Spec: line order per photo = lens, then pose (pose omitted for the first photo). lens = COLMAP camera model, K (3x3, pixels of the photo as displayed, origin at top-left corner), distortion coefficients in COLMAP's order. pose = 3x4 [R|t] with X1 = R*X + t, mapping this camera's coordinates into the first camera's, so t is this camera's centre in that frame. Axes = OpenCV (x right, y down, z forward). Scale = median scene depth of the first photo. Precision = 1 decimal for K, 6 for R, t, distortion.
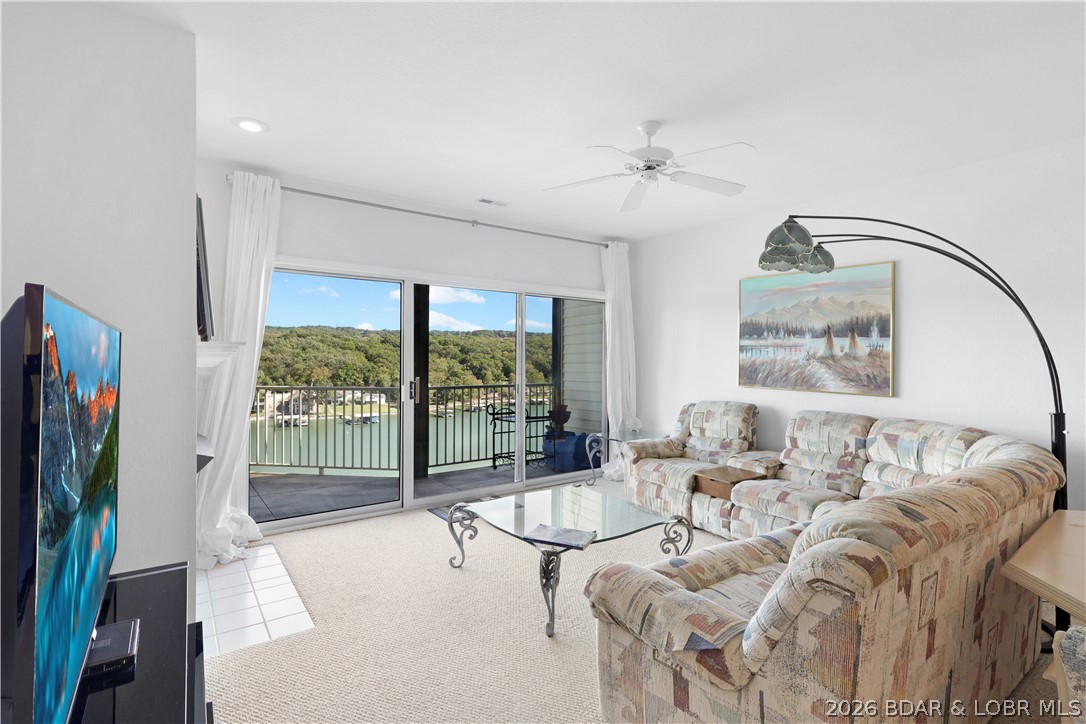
lens RADIAL K [[512.1, 0, 543.2], [0, 512.1, 351.6], [0, 0, 1]] dist [-0.005958, 0.003303]
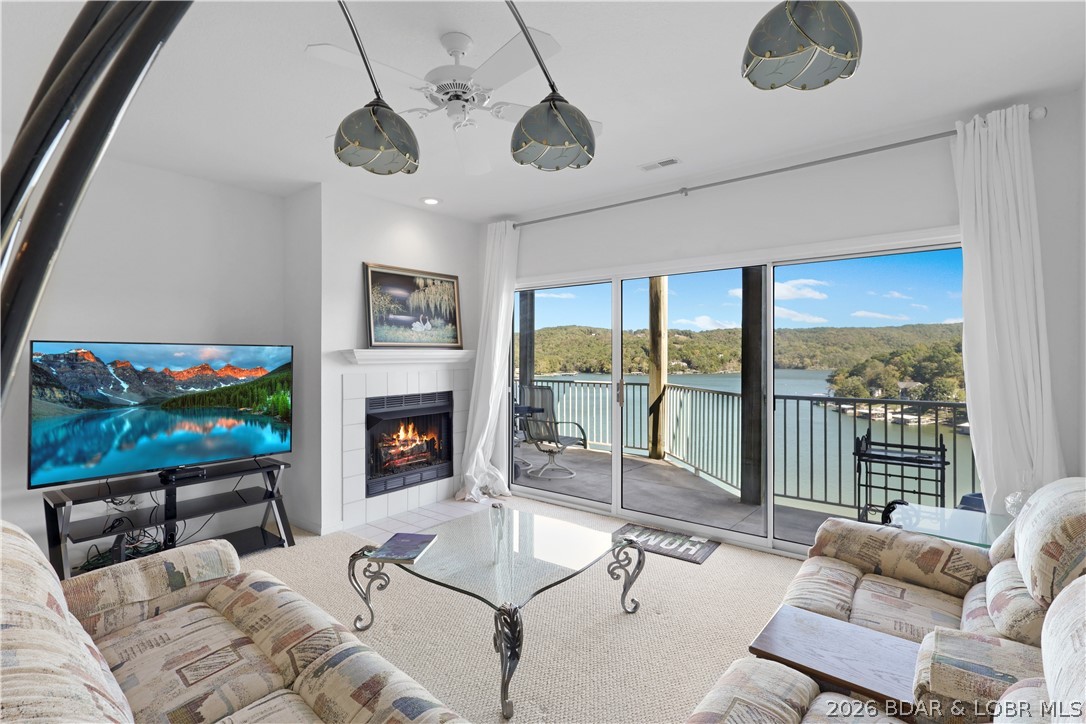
lens RADIAL K [[512.1, 0, 537.1], [0, 512.1, 359.6], [0, 0, 1]] dist [-0.005958, 0.003303]
pose [[0.262333, 0.001194, -0.964977, 0.570985], [0.012024, 0.999918, 0.004506, 0.006975], [0.964902, -0.012785, 0.262298, 0.557782]]
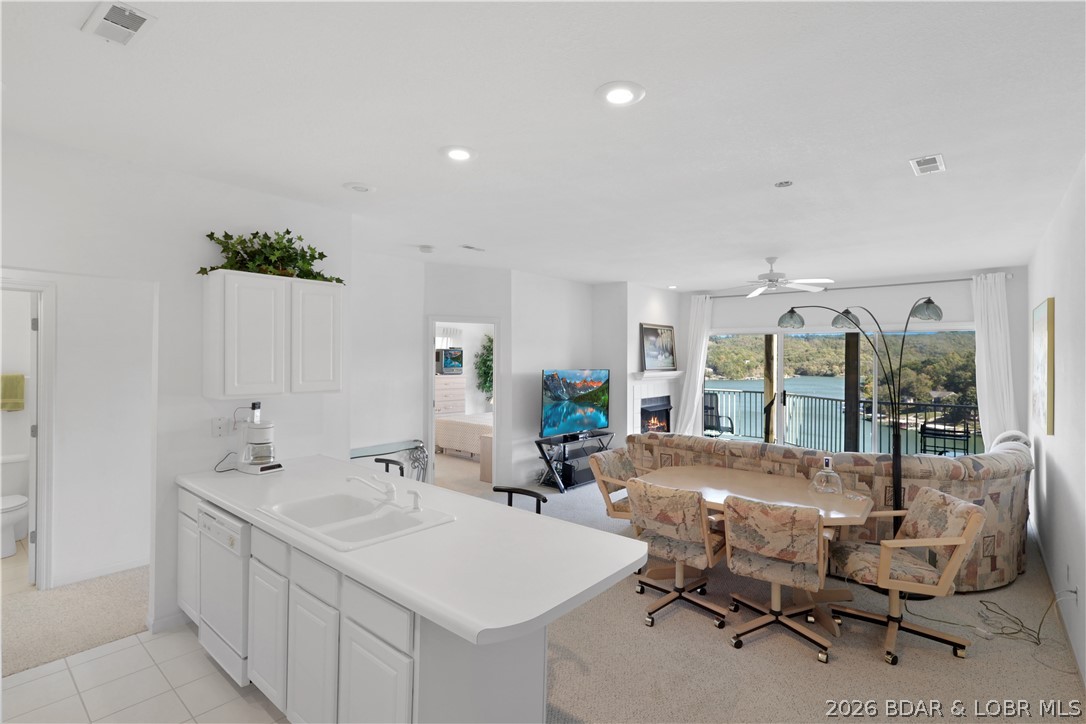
lens RADIAL K [[512.1, 0, 545.9], [0, 512.1, 352.8], [0, 0, 1]] dist [-0.005958, 0.003303]
pose [[0.233261, -0.014158, -0.972311, 1.110734], [-0.002222, 0.999884, -0.015093, -0.042219], [0.972412, 0.005681, 0.233202, -0.141094]]
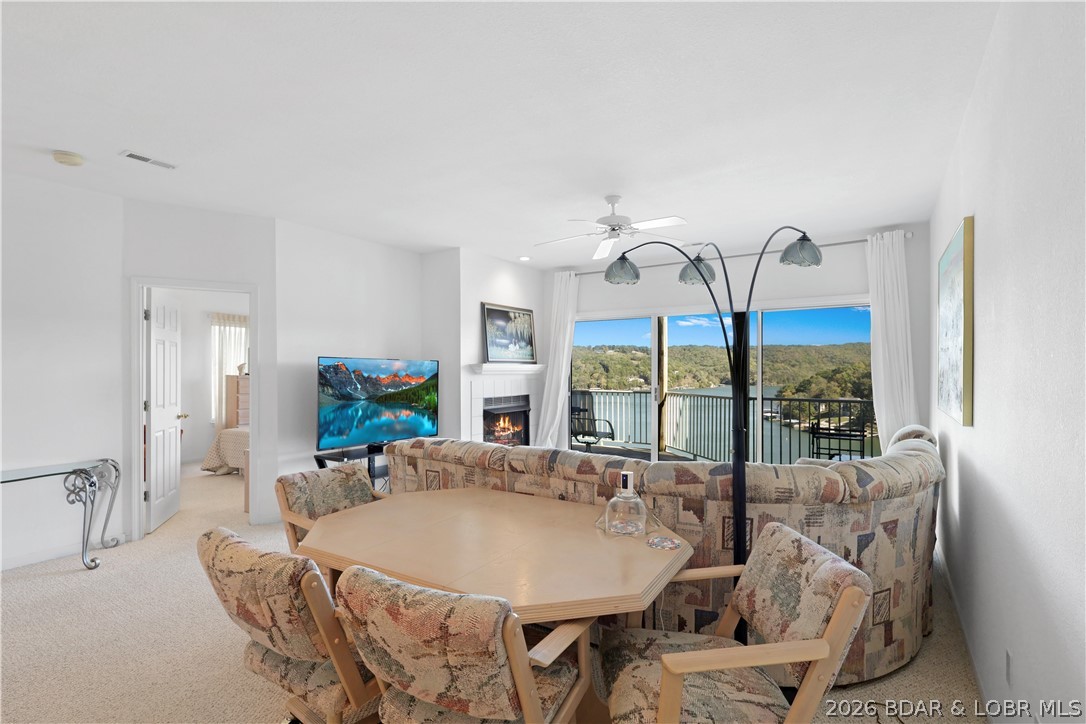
lens RADIAL K [[512.1, 0, 540.9], [0, 512.1, 371.1], [0, 0, 1]] dist [-0.005958, 0.003303]
pose [[0.344327, -0.005455, -0.938834, 0.864660], [0.008217, 0.999962, -0.002796, 0.012861], [0.938814, -0.006751, 0.344359, 0.211624]]
